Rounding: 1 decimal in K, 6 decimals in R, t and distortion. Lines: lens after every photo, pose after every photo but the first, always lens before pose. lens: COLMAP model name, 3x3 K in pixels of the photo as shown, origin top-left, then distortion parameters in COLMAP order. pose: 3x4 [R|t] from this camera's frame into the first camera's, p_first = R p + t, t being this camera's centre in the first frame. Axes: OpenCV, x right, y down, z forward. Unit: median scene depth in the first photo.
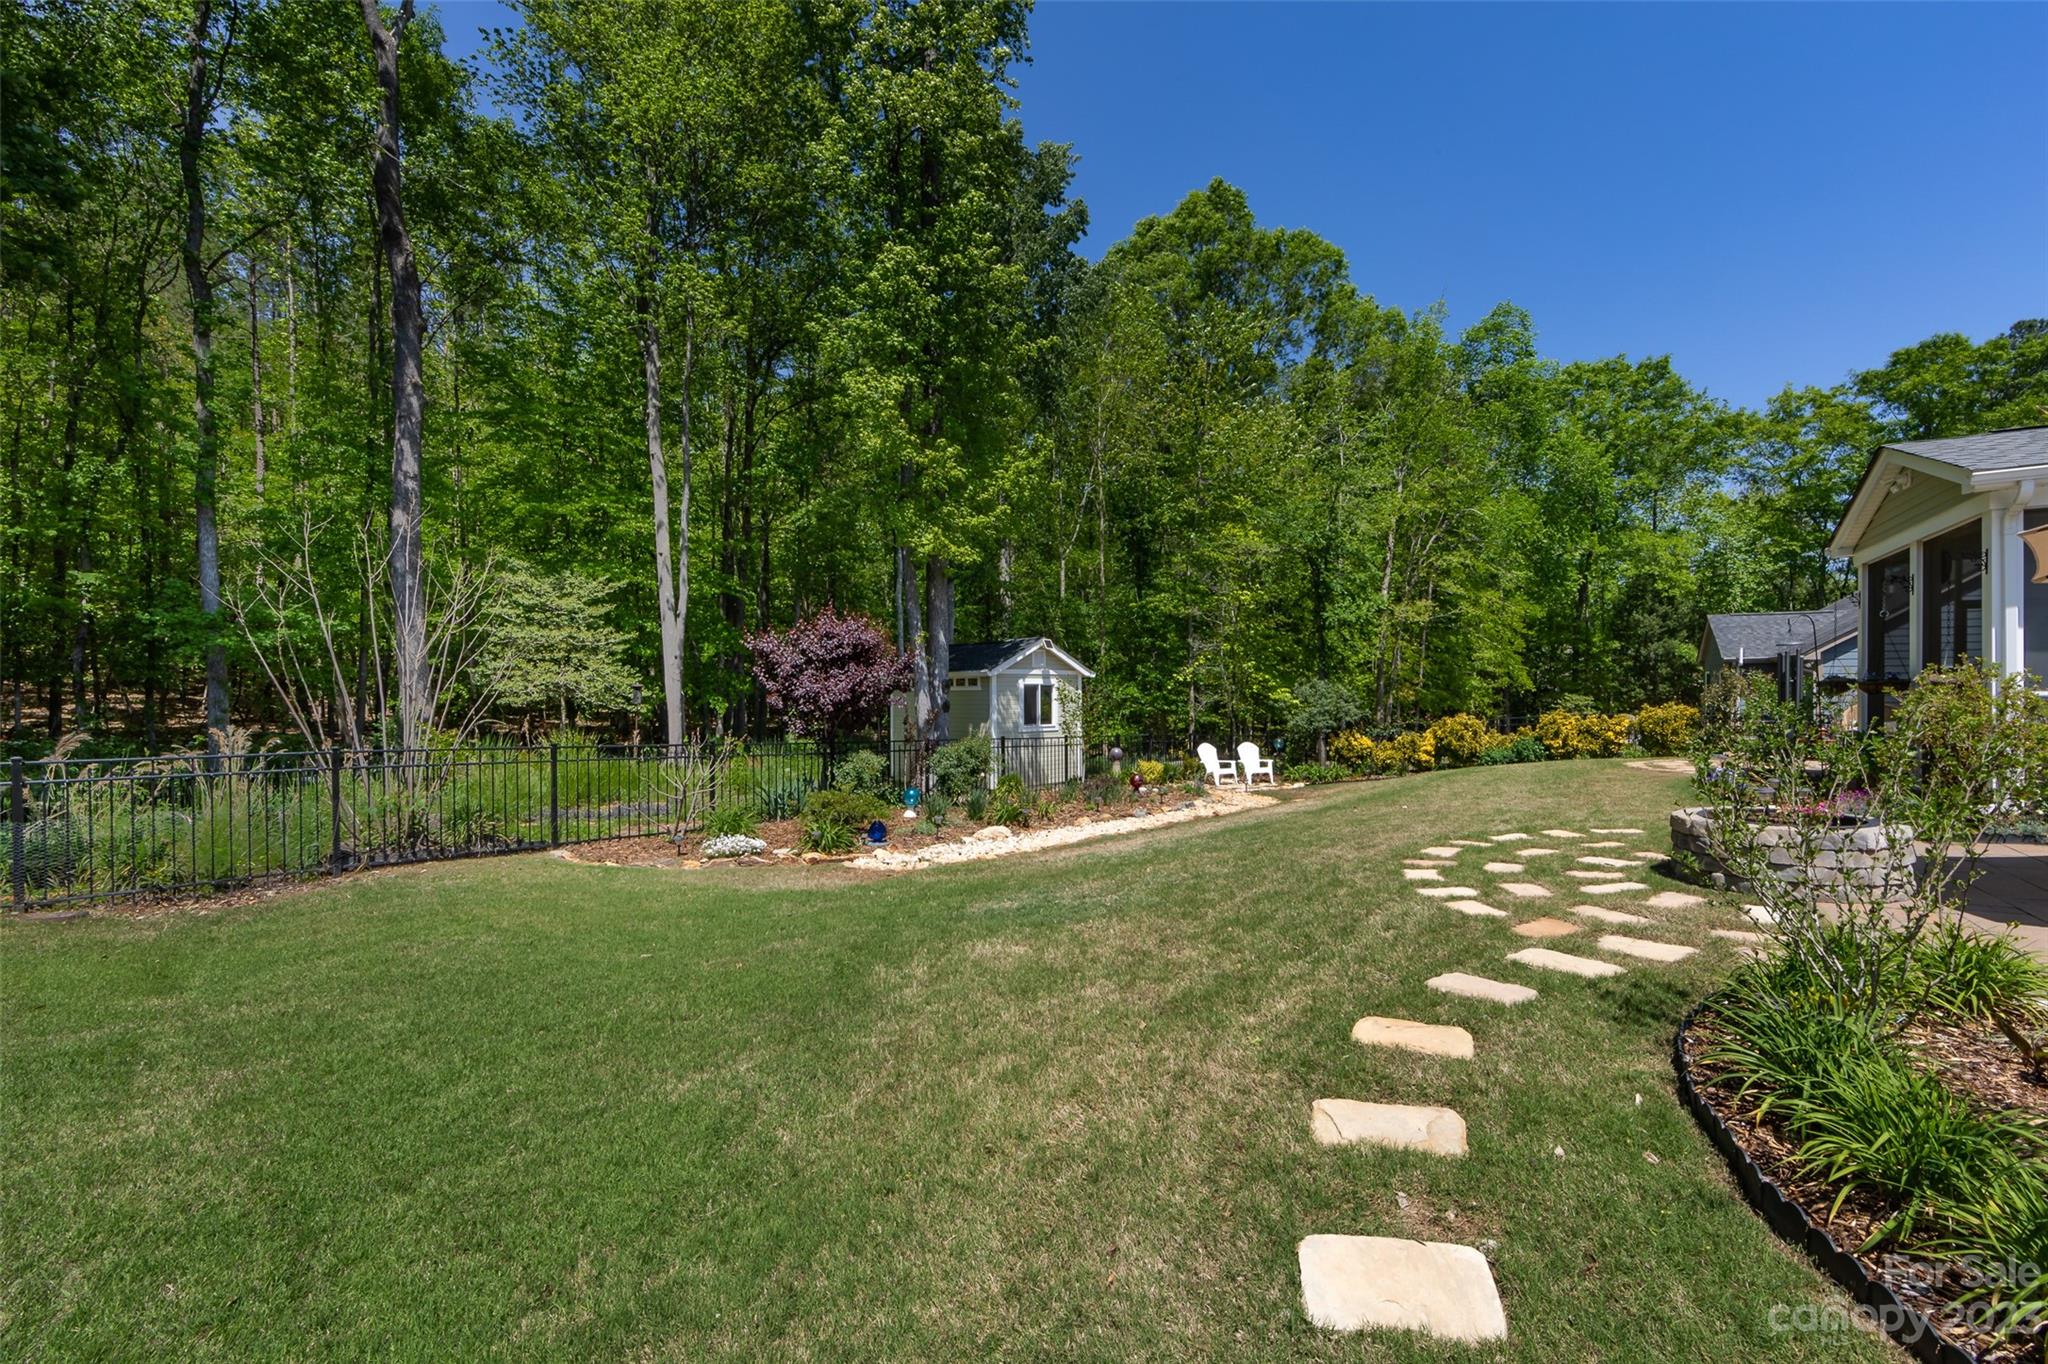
lens RADIAL K [[819.9, 0, 1047.7], [0, 819.9, 691.9], [0, 0, 1]] dist [-0.000054, 0.000001]
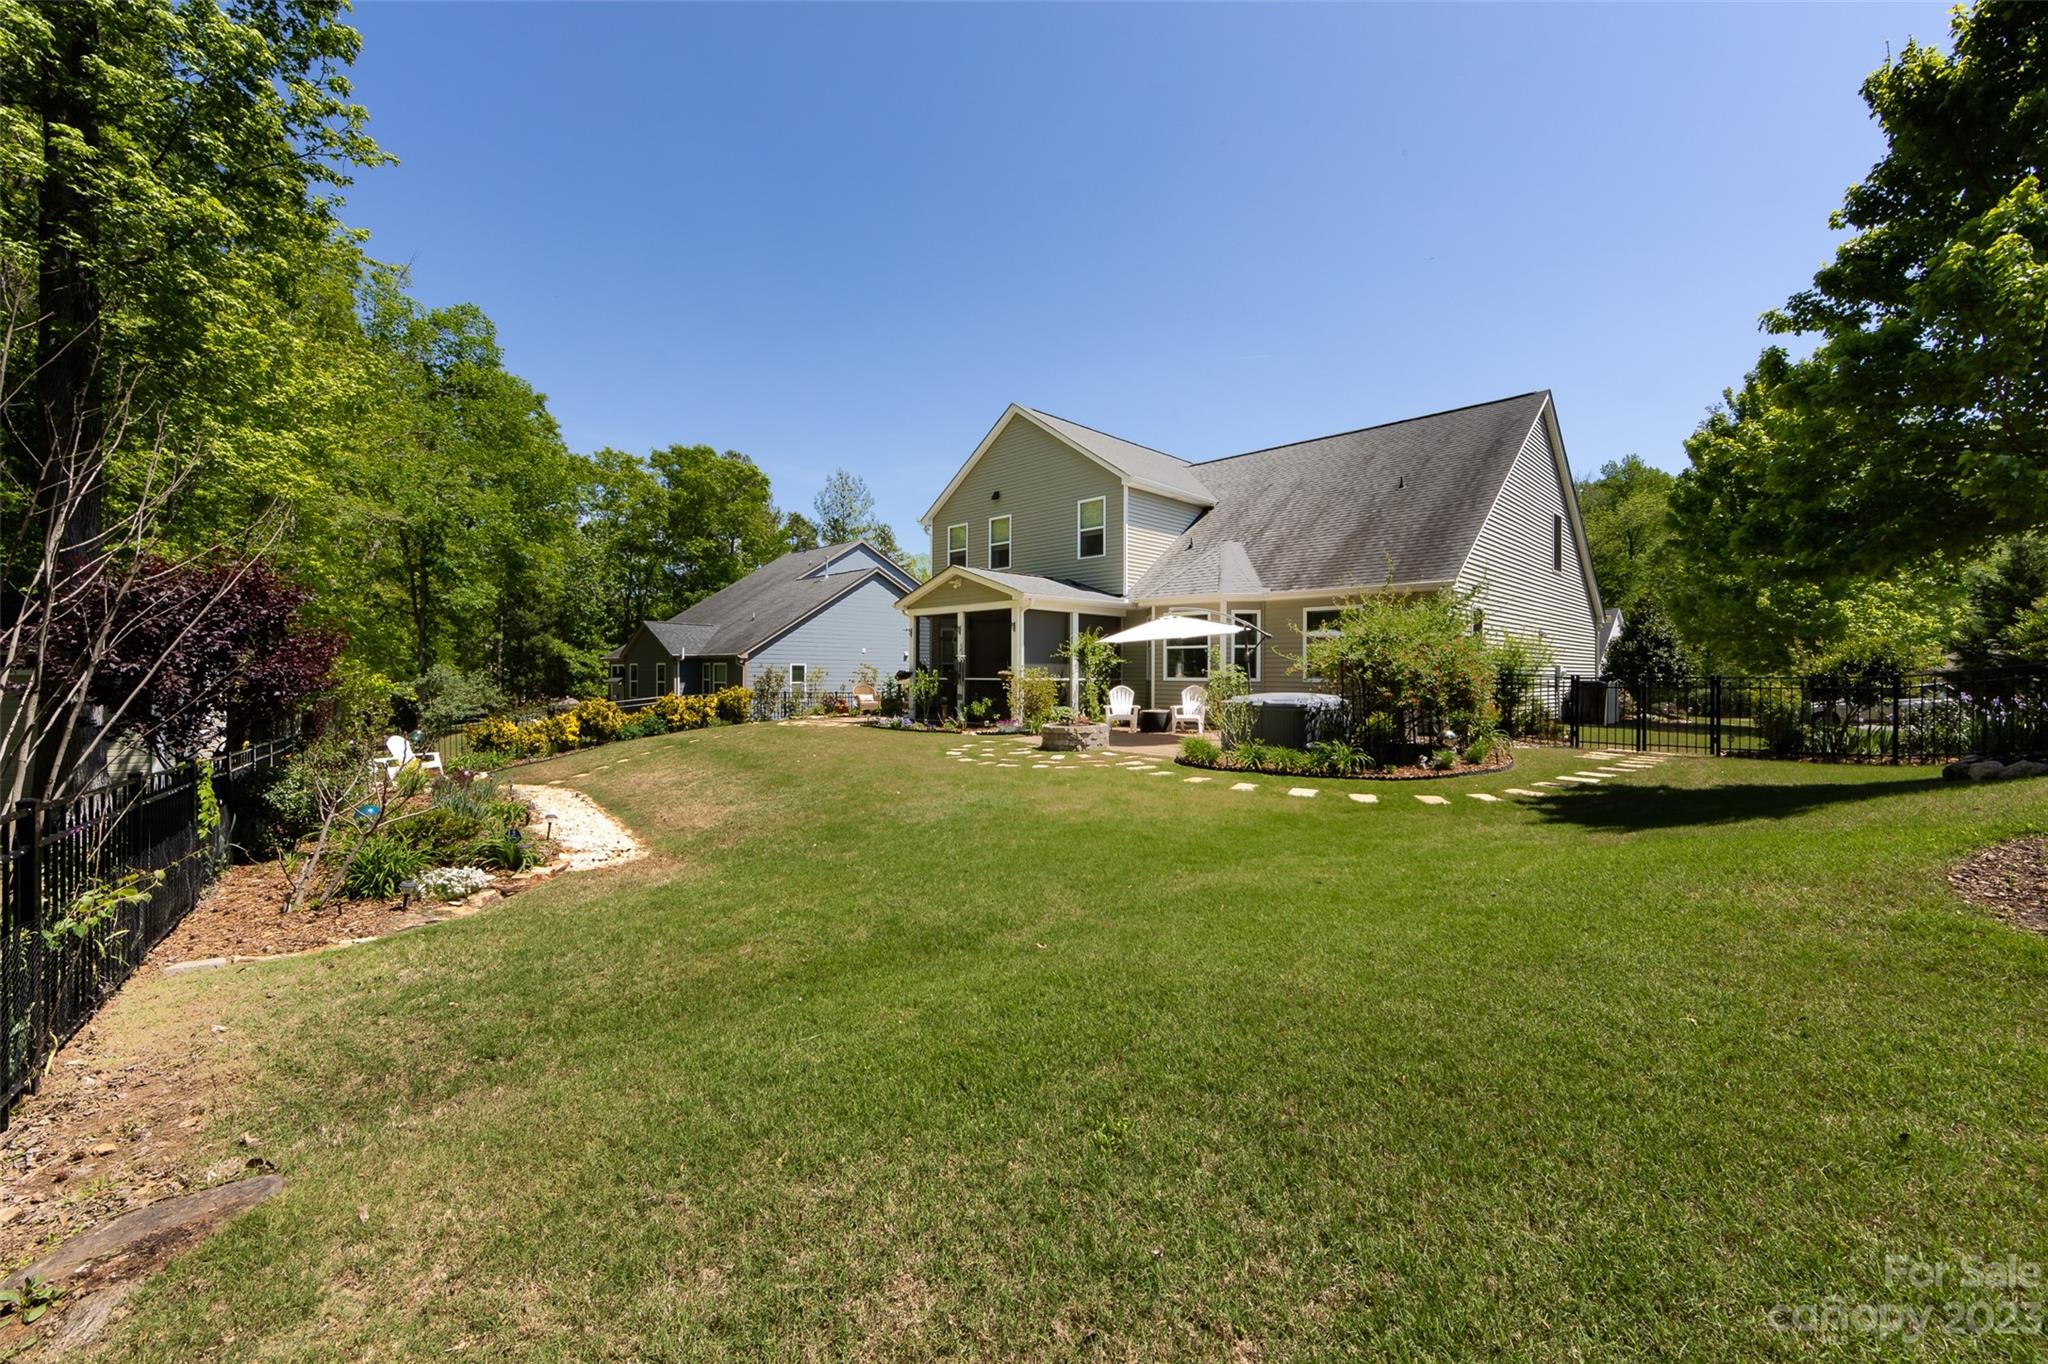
lens RADIAL K [[835.1, 0, 1020.8], [0, 835.1, 678.1], [0, 0, 1]] dist [-0.000279, -0.000117]
pose [[0.206975, 0.002811, 0.978342, -0.520827], [-0.000851, 0.999996, -0.002693, 0.001869], [-0.978346, -0.000275, 0.206977, 0.170495]]
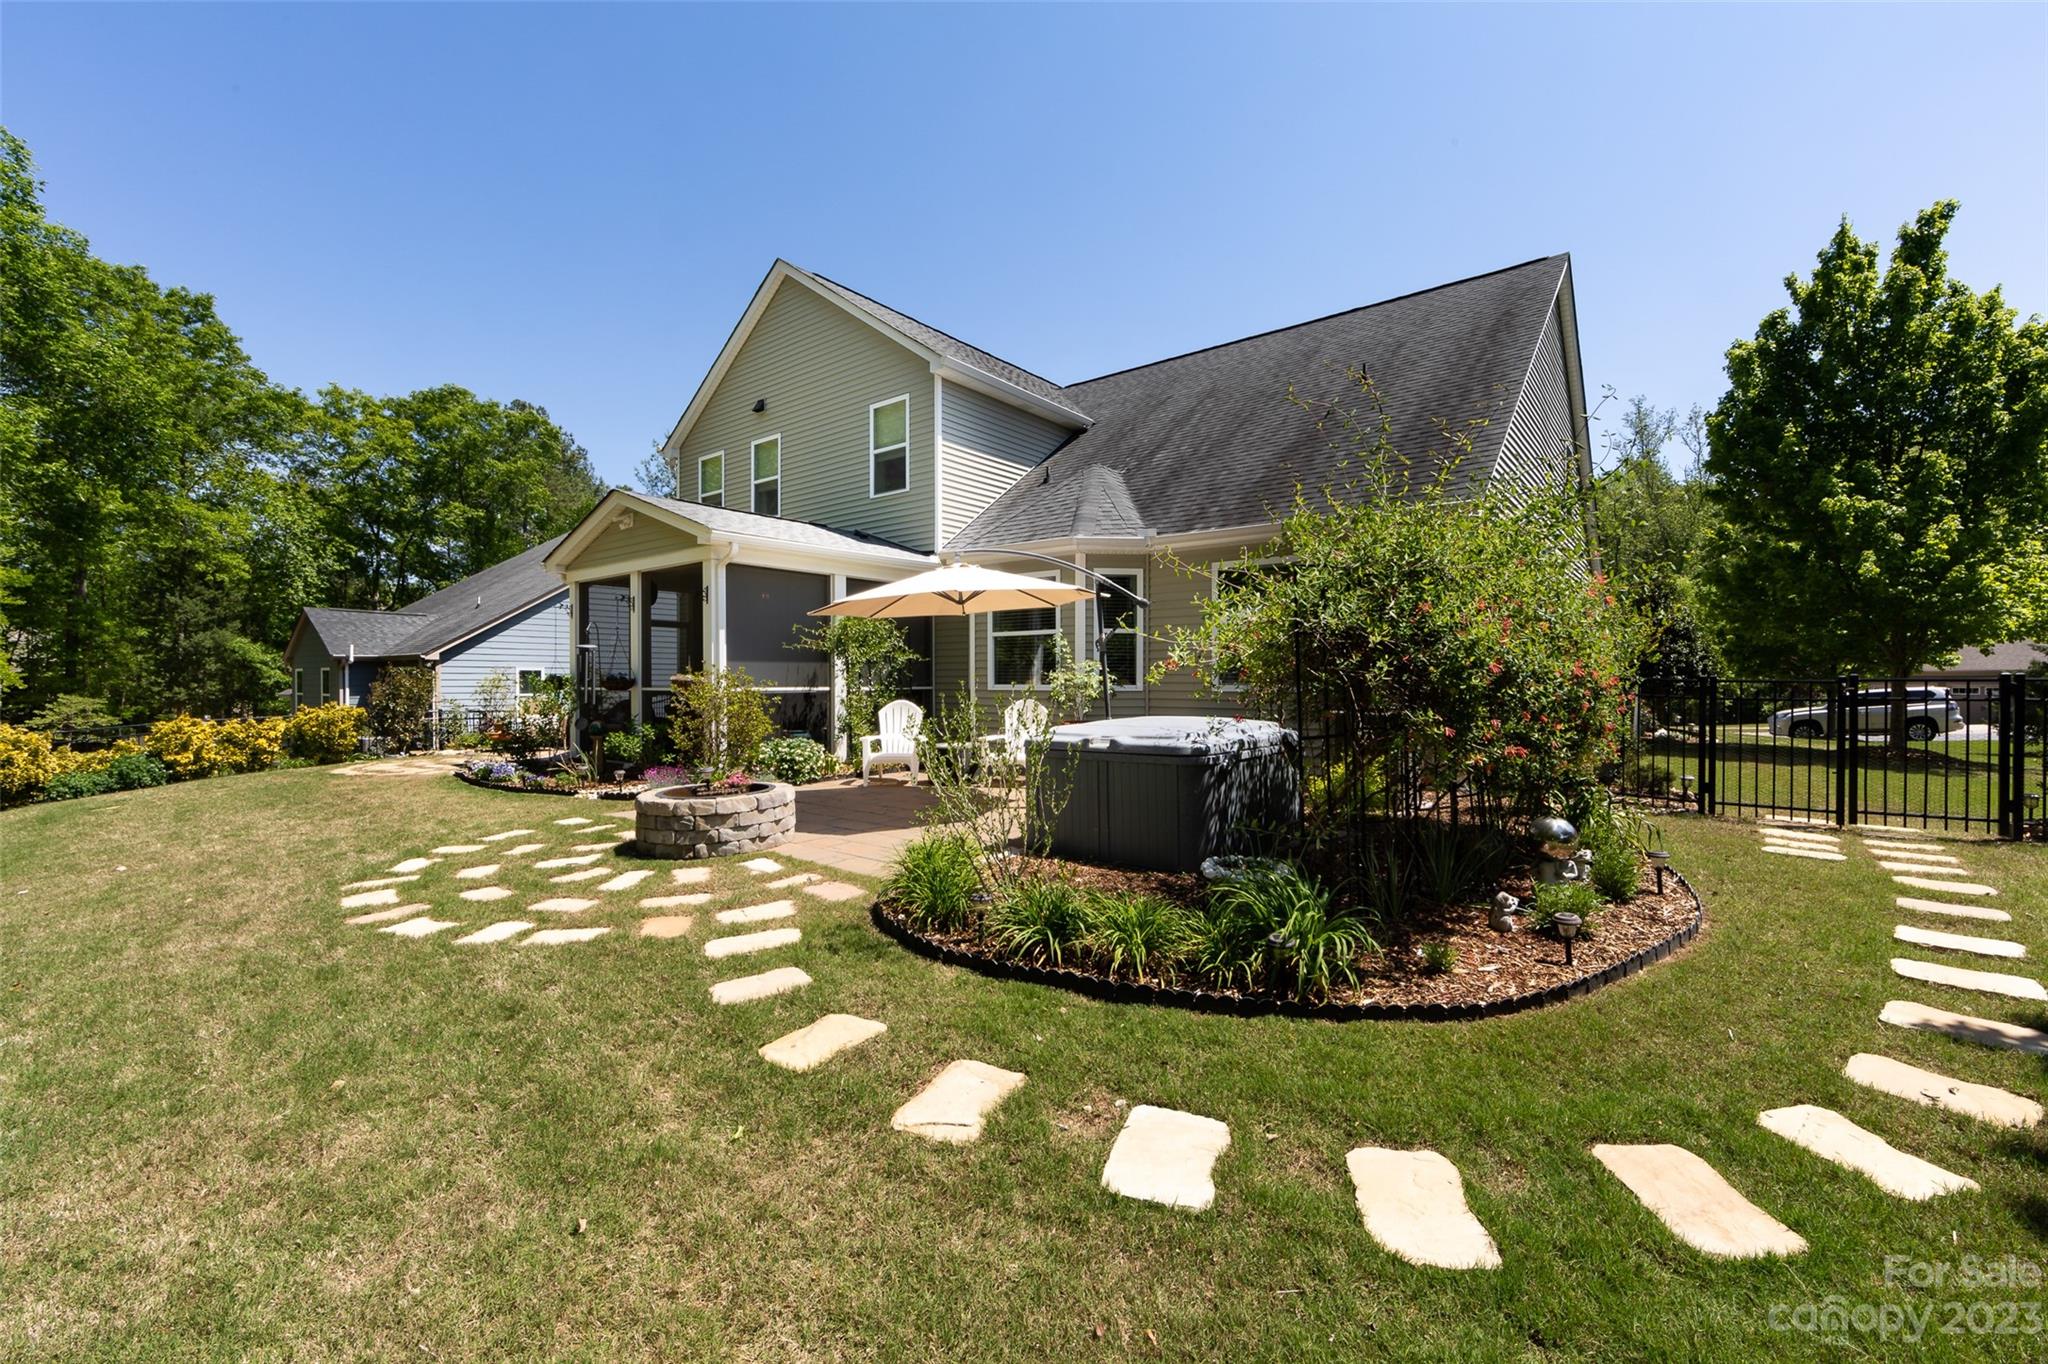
lens RADIAL K [[843.0, 0, 1057.0], [0, 843.0, 690.4], [0, 0, 1]] dist [-0.000876, 0.000212]
pose [[0.082446, -0.003800, 0.996588, -0.090087], [0.005197, 0.999981, 0.003383, 0.000593], [-0.996582, 0.004900, 0.082464, 0.109642]]
